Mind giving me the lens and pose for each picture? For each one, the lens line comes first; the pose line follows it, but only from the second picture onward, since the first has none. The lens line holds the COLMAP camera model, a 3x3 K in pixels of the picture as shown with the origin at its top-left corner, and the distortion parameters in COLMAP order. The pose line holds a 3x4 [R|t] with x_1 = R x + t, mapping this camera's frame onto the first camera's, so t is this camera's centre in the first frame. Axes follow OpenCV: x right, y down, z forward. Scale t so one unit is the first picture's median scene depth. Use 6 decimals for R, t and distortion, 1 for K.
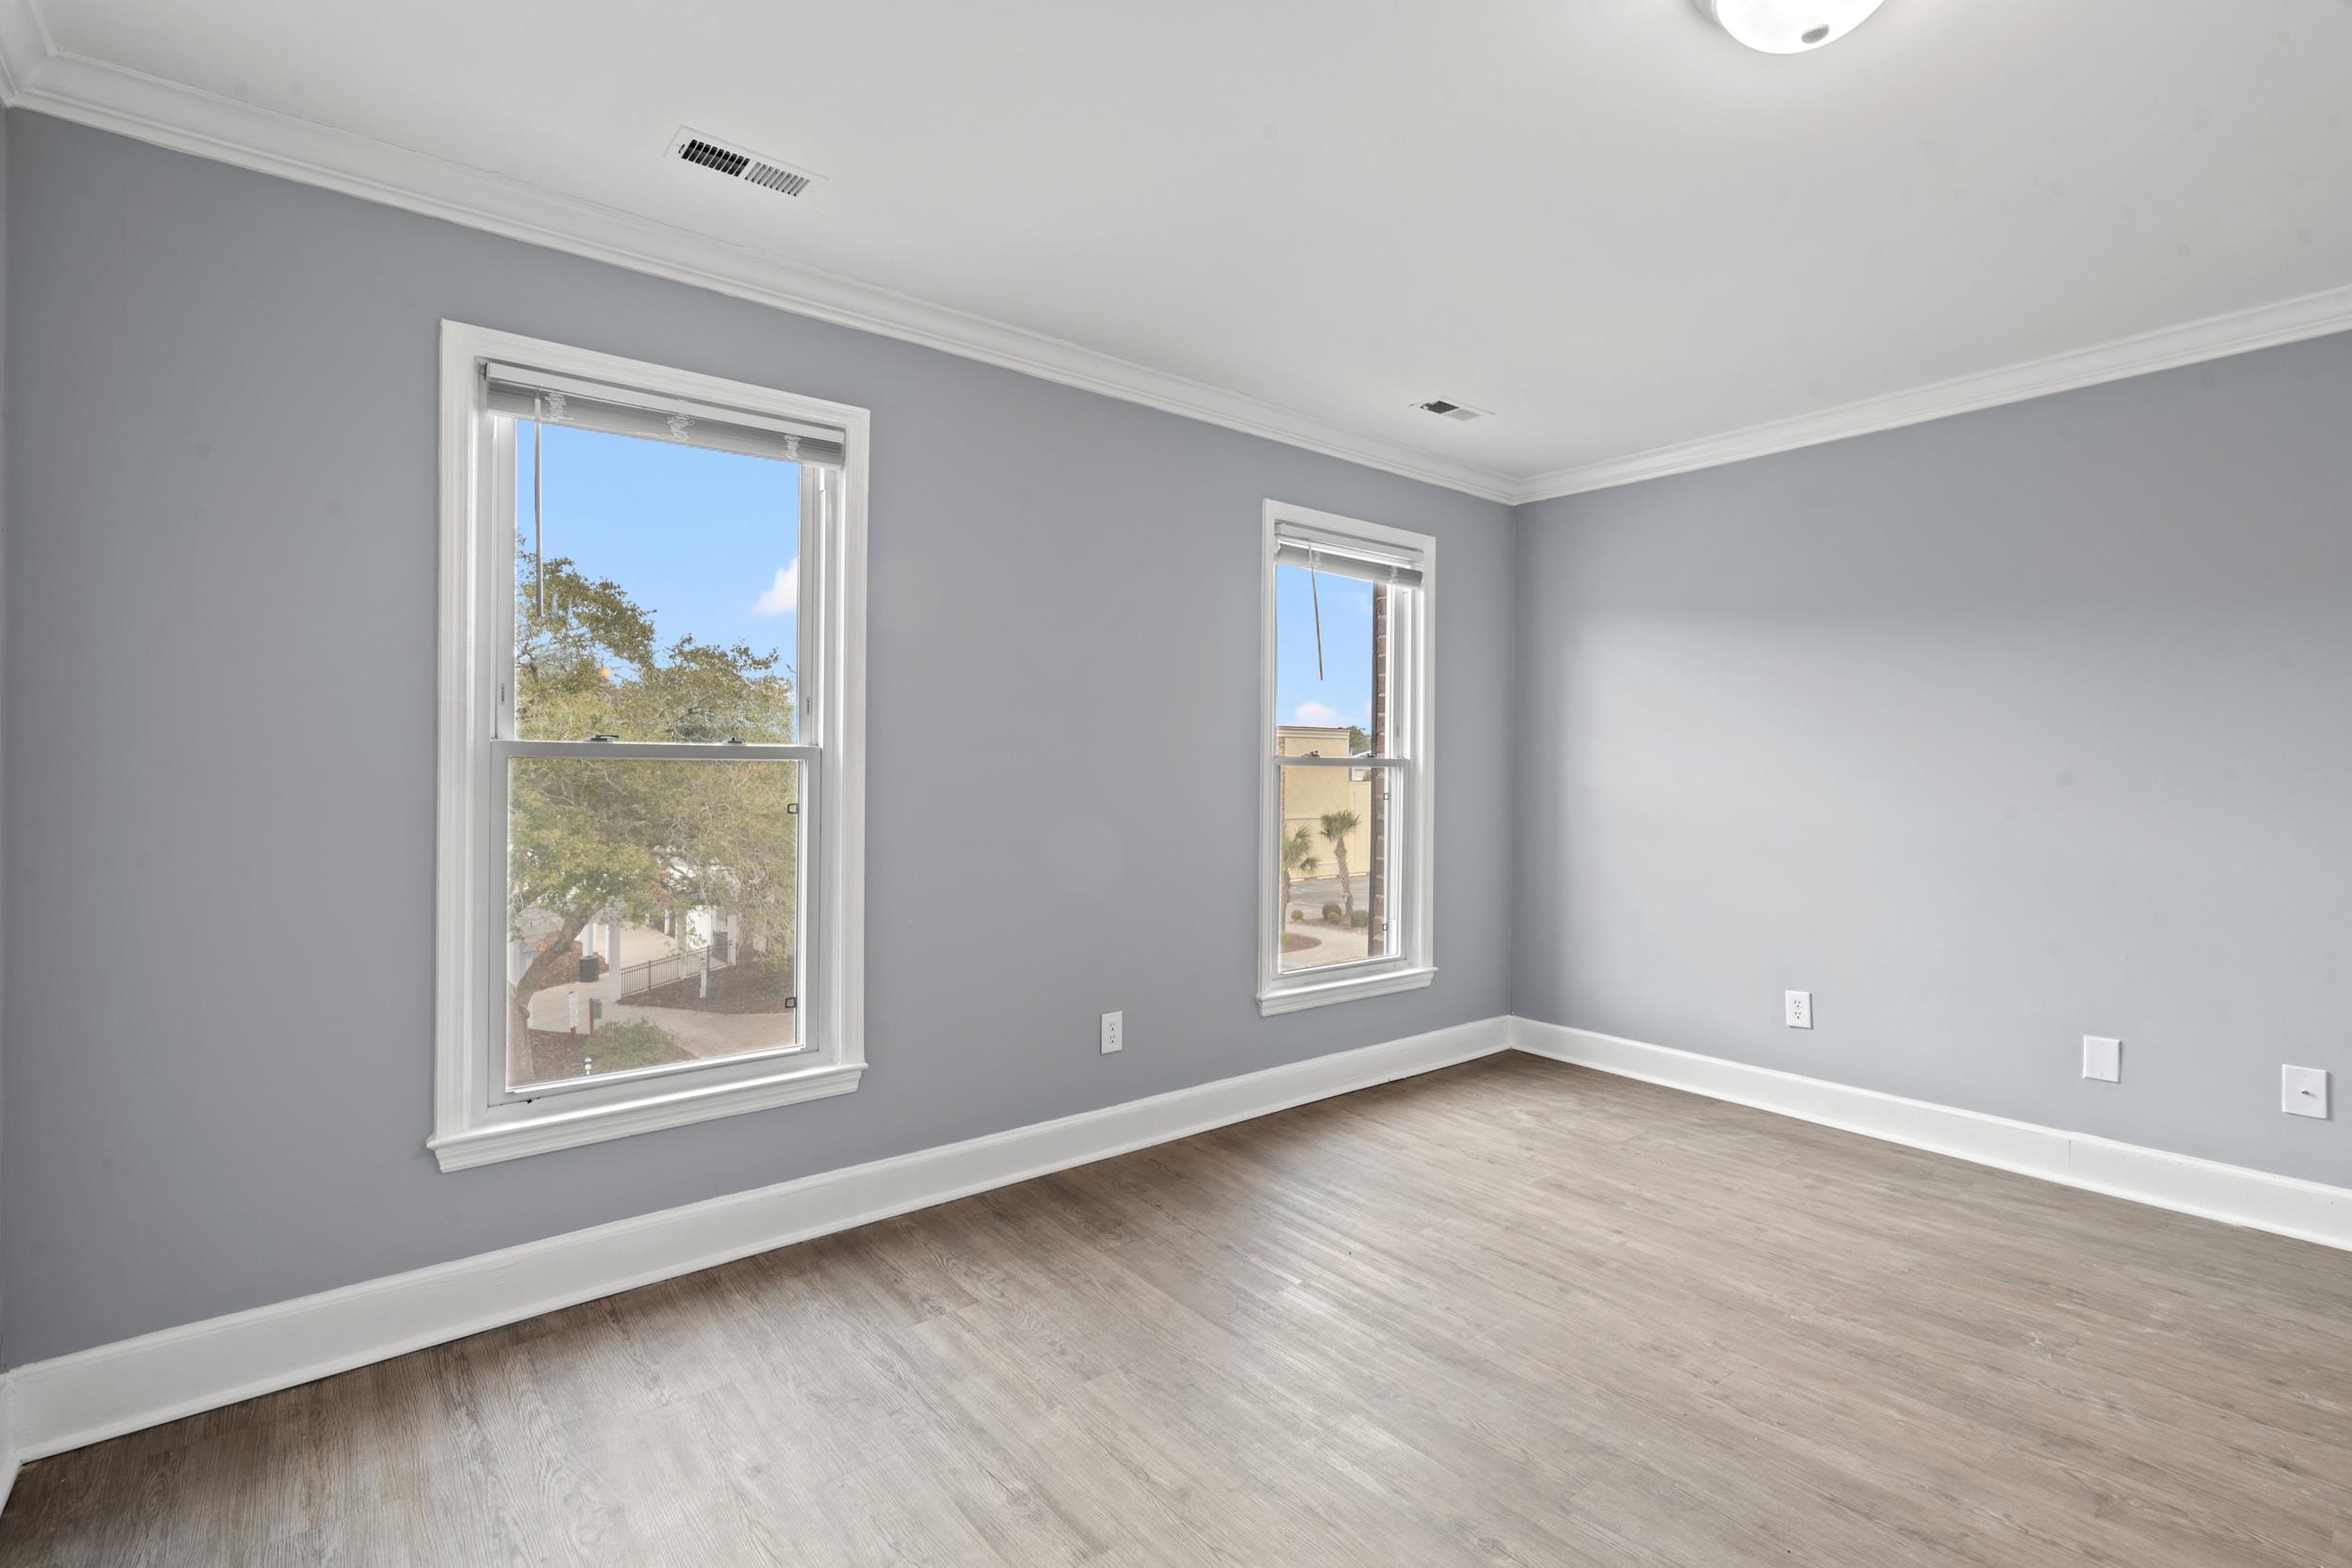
lens RADIAL K [[1078.8, 0, 1182.5], [0, 1078.8, 781.9], [0, 0, 1]] dist [-0.002229, 0.000015]
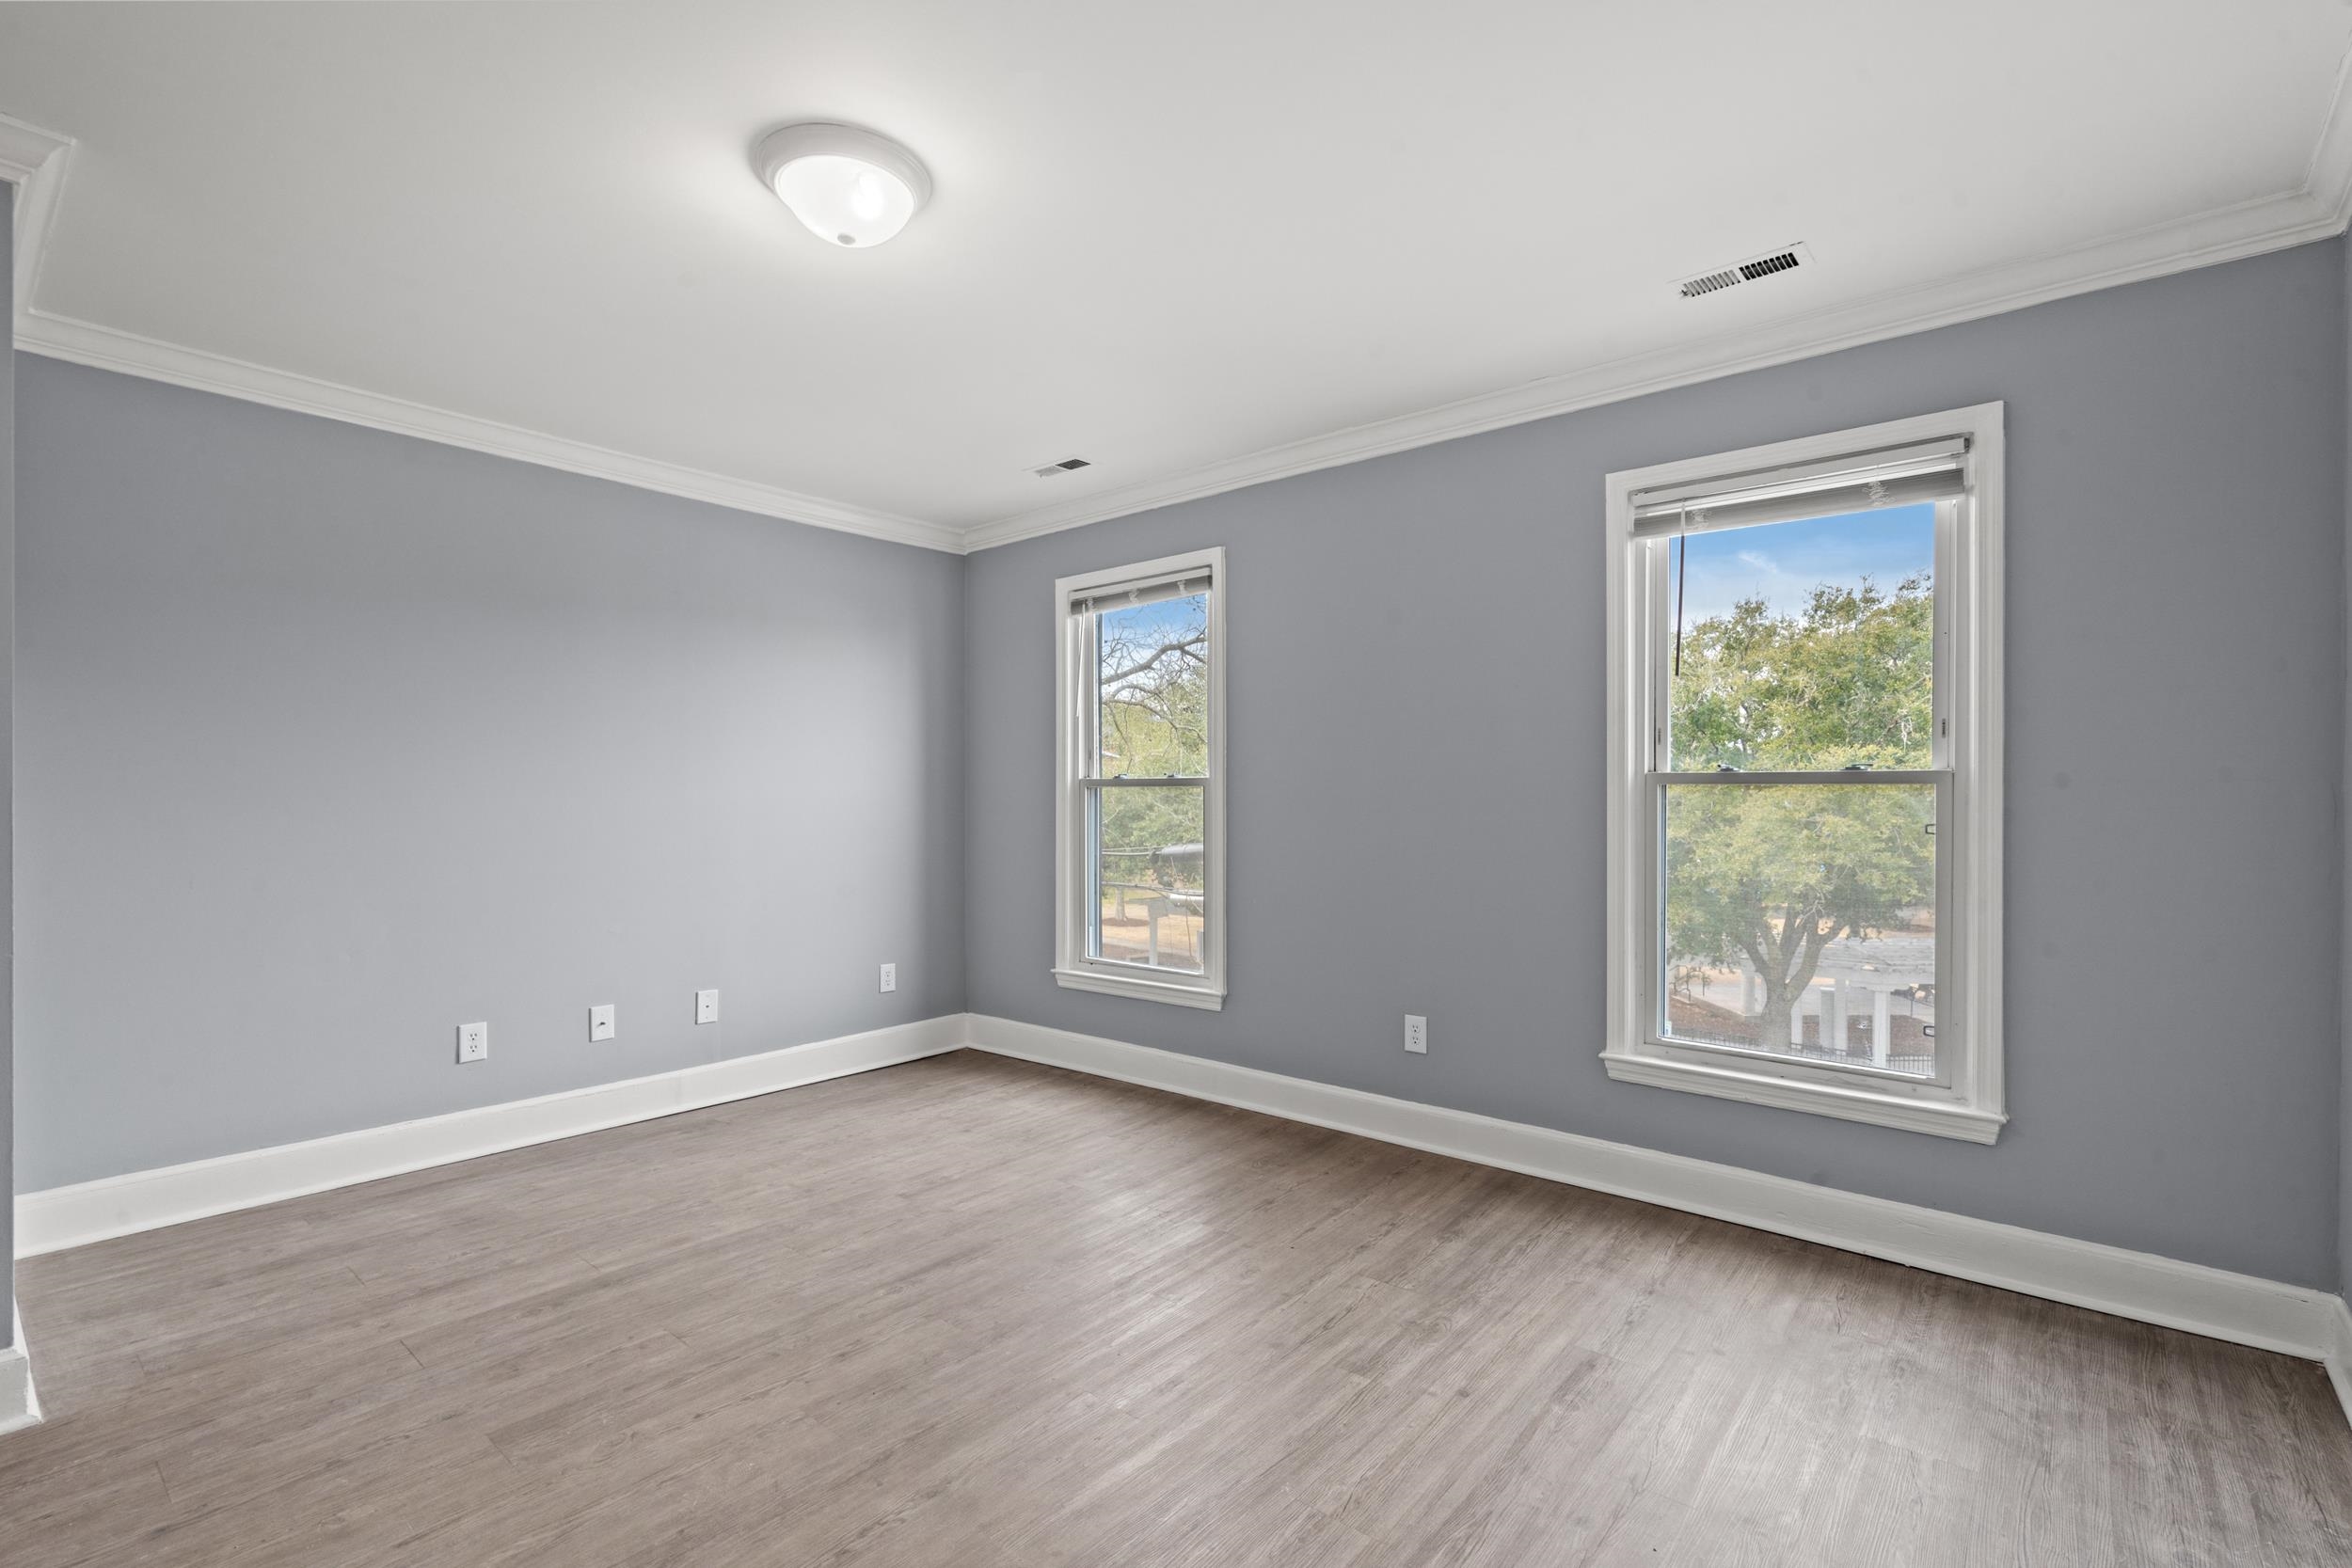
lens RADIAL K [[1087.6, 0, 1160.5], [0, 1087.6, 791.7], [0, 0, 1]] dist [-0.002336, 0.000206]
pose [[0.170129, -0.006400, -0.985401, 1.065030], [-0.010550, 0.999910, -0.008315, 0.002238], [0.985365, 0.011811, 0.170046, 0.619932]]
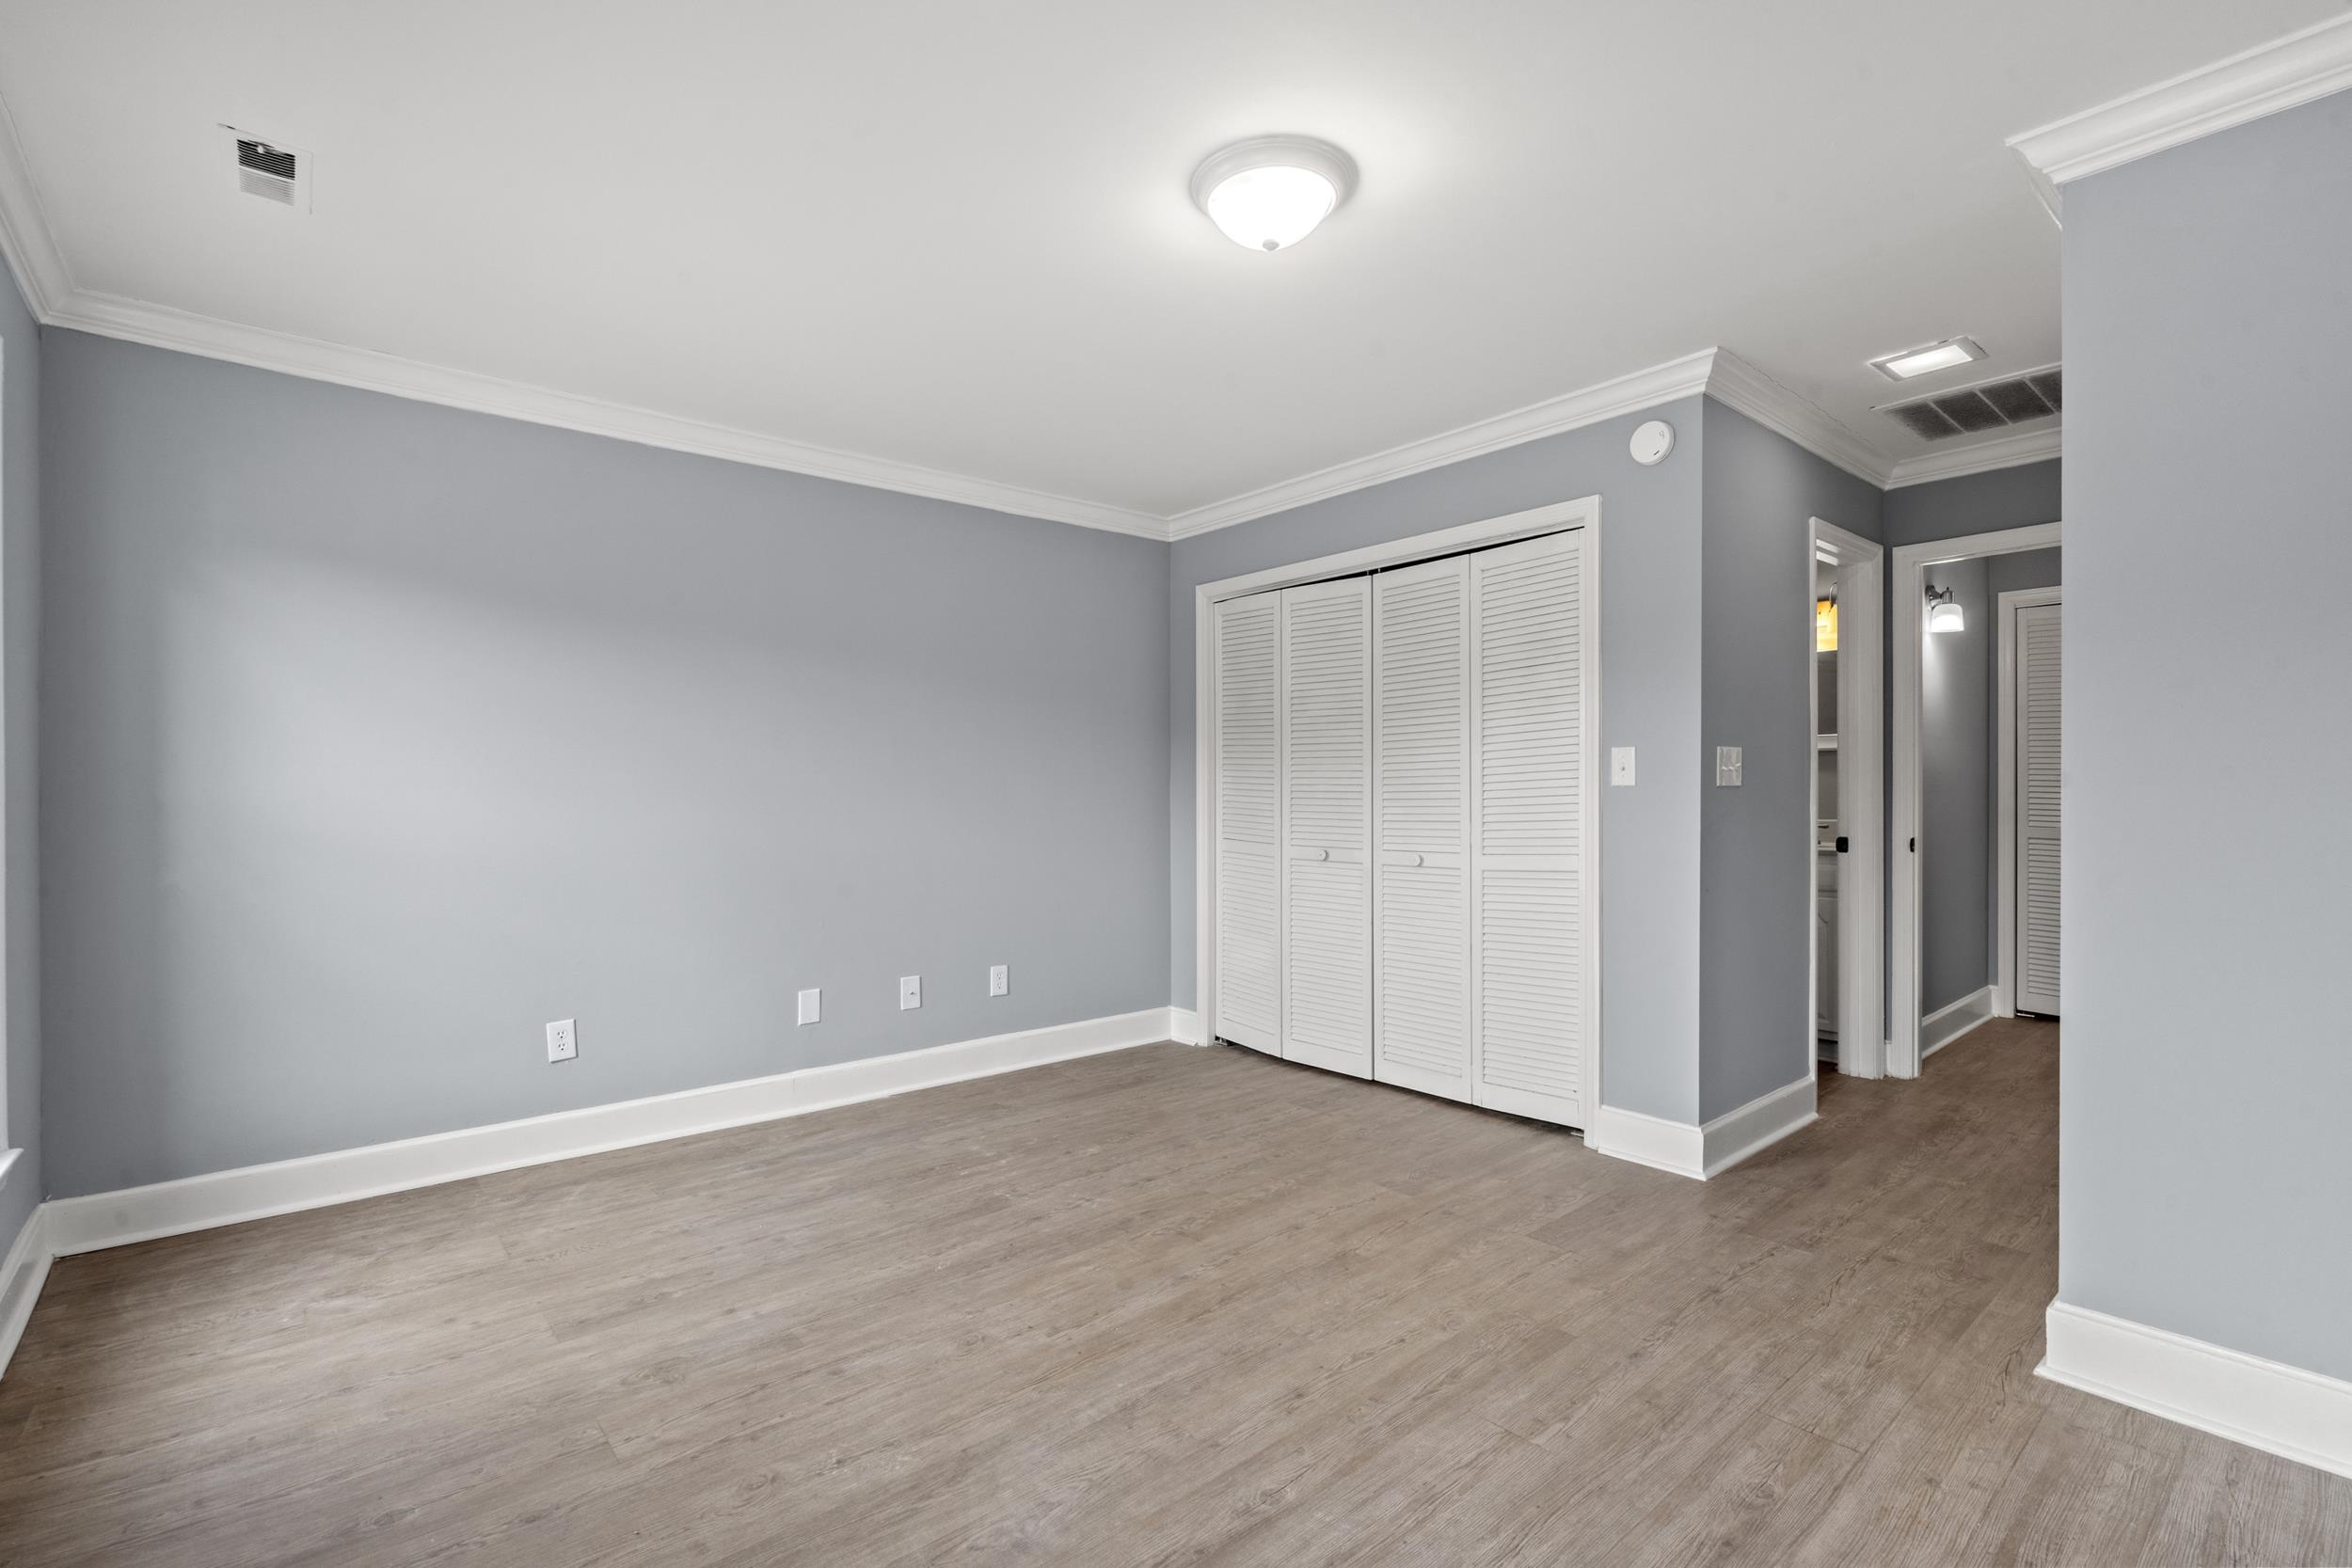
lens RADIAL K [[1062.0, 0, 1164.8], [0, 1062.0, 798.7], [0, 0, 1]] dist [-0.002931, 0.000246]
pose [[-0.015741, -0.012757, 0.999795, -0.418876], [0.017420, 0.999763, 0.013031, 0.003363], [-0.999724, 0.017622, -0.015515, 0.623986]]
